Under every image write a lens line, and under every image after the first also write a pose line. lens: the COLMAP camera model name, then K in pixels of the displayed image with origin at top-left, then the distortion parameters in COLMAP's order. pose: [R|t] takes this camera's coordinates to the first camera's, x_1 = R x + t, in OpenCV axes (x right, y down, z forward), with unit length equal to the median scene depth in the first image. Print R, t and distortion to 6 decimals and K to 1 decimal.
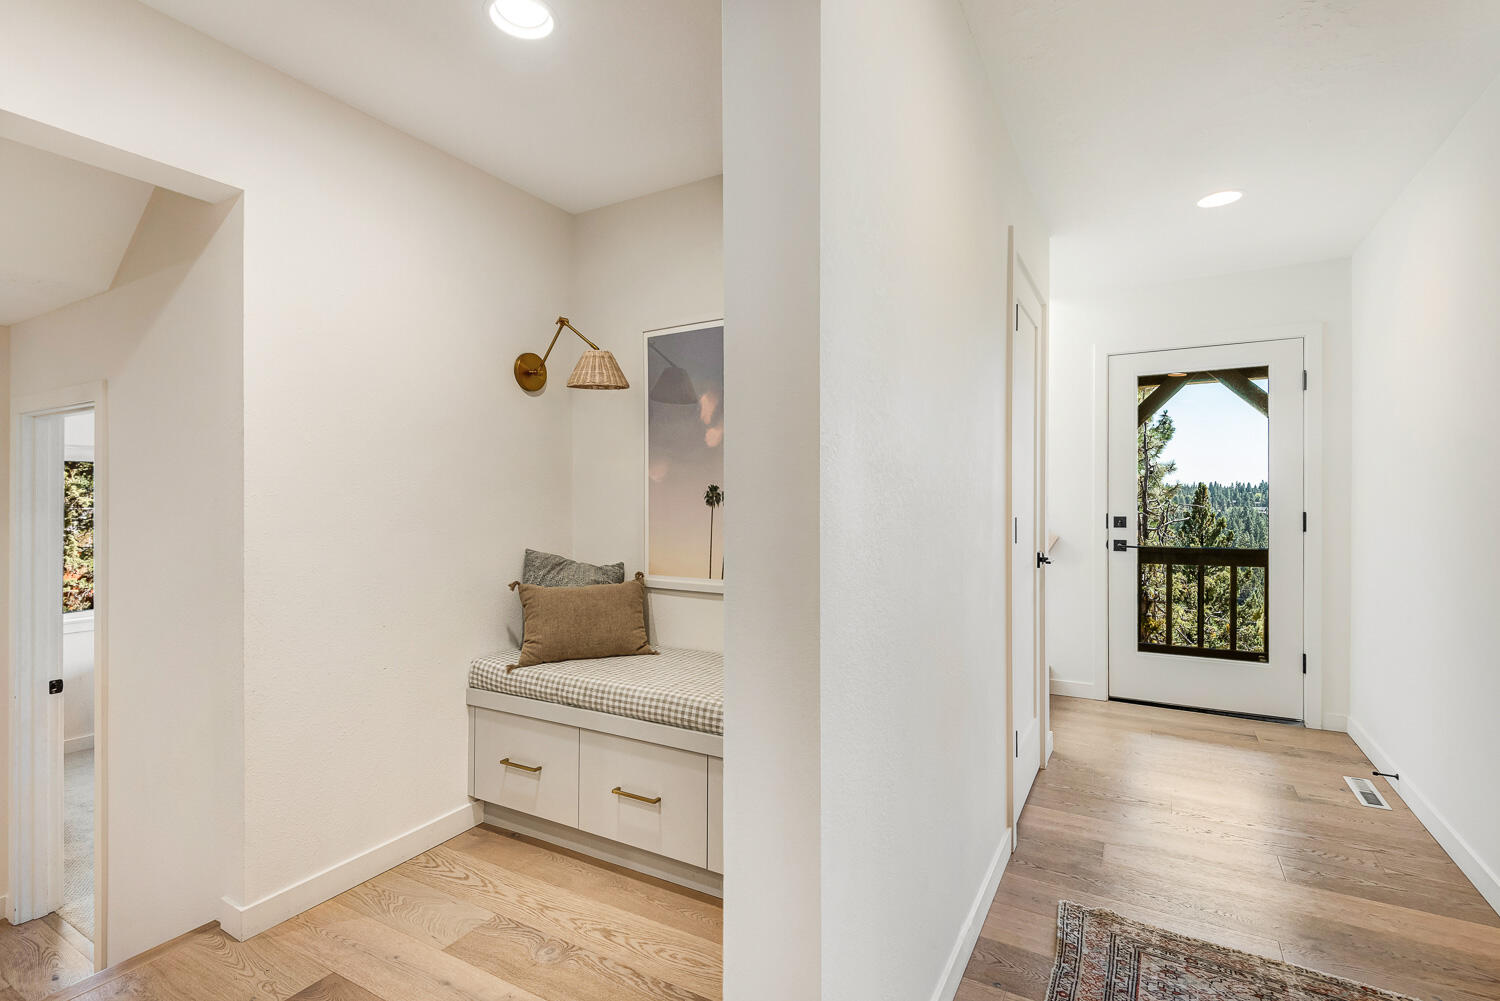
lens RADIAL K [[696.6, 0, 750.5], [0, 696.6, 501.0], [0, 0, 1]] dist [0.018393, -0.007827]
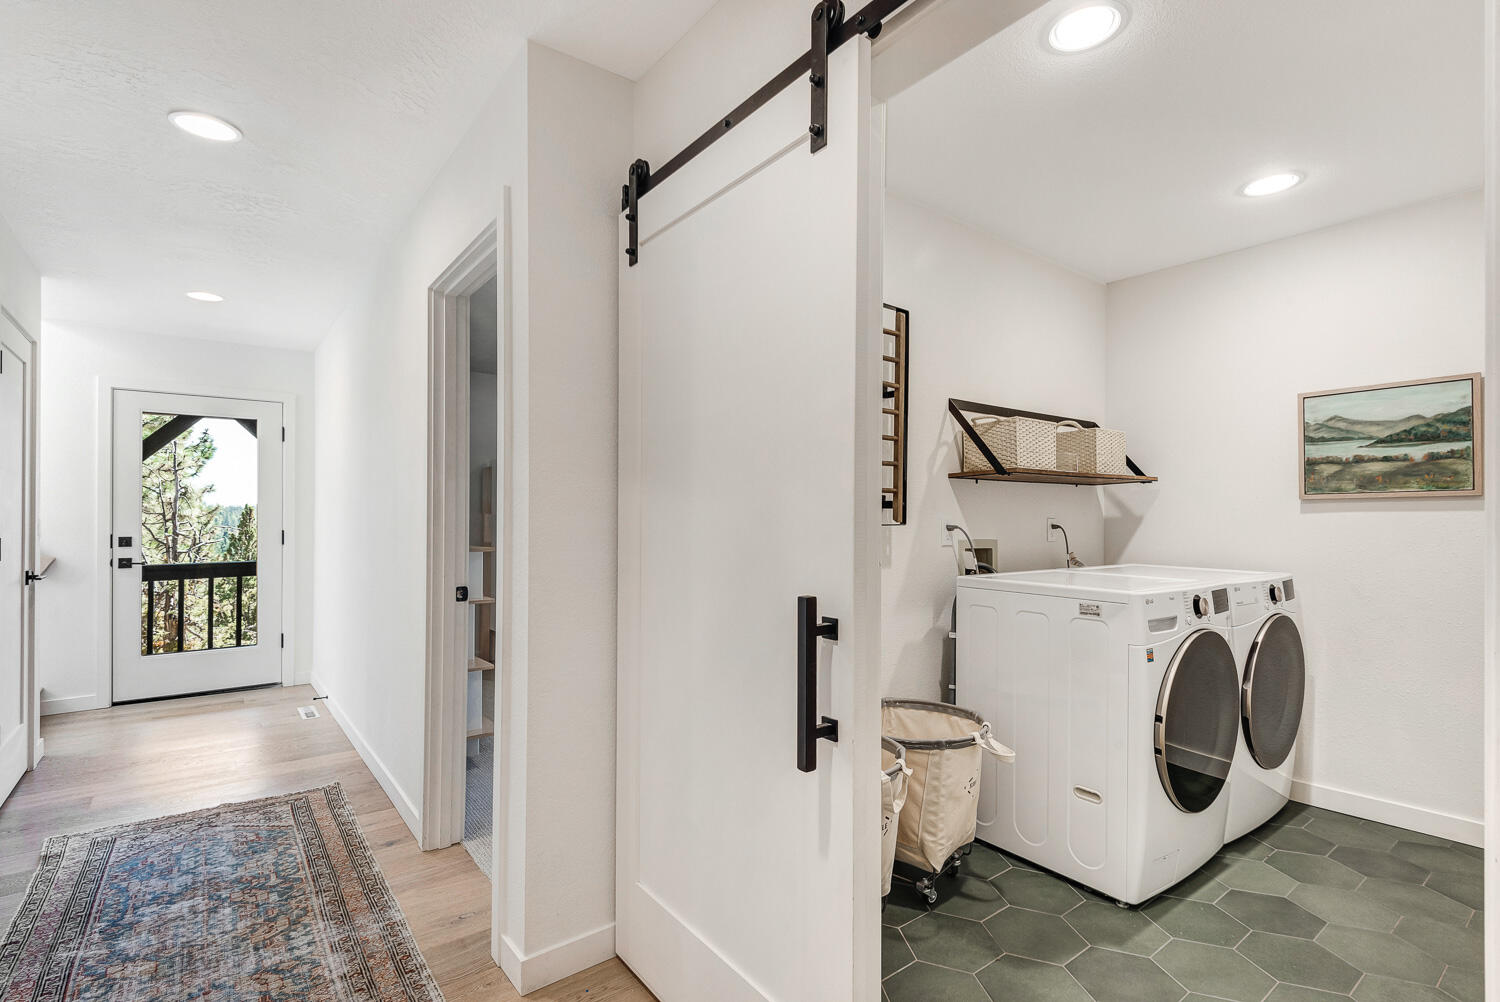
lens RADIAL K [[696.6, 0, 748.2], [0, 696.6, 522.1], [0, 0, 1]] dist [0.018393, -0.007827]
pose [[0.375571, 0.002640, 0.926790, -0.134597], [-0.001880, 0.999996, -0.002086, -0.000955], [-0.926792, -0.000959, 0.375575, -0.335272]]
